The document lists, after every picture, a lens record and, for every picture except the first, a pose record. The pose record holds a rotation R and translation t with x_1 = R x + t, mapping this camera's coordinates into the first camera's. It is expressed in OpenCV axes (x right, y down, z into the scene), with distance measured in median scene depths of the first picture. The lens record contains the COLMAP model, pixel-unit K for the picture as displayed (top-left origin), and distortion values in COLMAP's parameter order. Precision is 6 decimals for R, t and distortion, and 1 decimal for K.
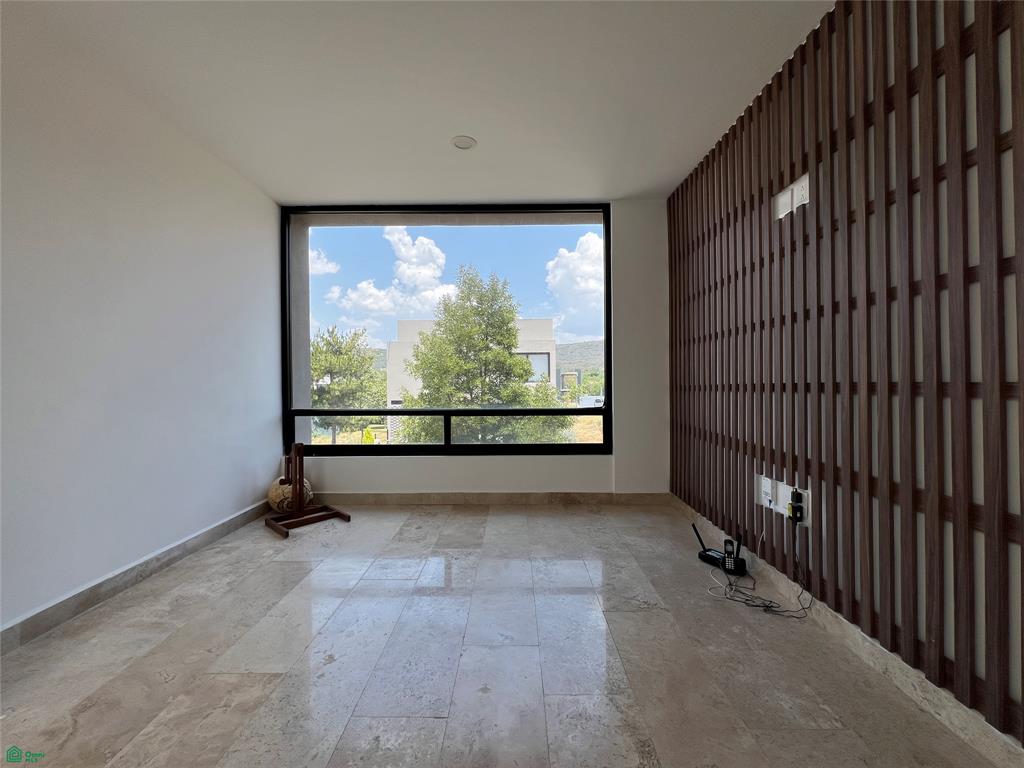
lens RADIAL K [[409.0, 0, 512.6], [0, 409.0, 378.9], [0, 0, 1]] dist [-0.000047, 0.000624]
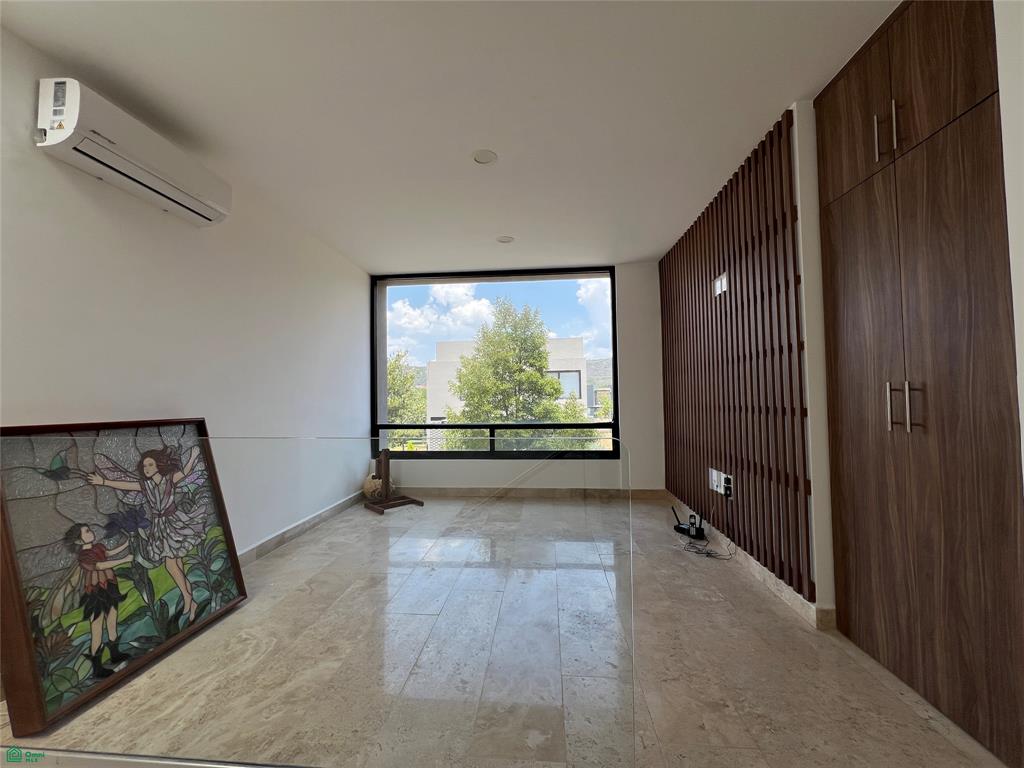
lens RADIAL K [[409.0, 0, 510.7], [0, 409.0, 380.0], [0, 0, 1]] dist [-0.000047, 0.000624]
pose [[0.996341, -0.010962, -0.084760, 0.014596], [0.007924, 0.999317, -0.036103, -0.020262], [0.085098, 0.035299, 0.995747, -0.326290]]
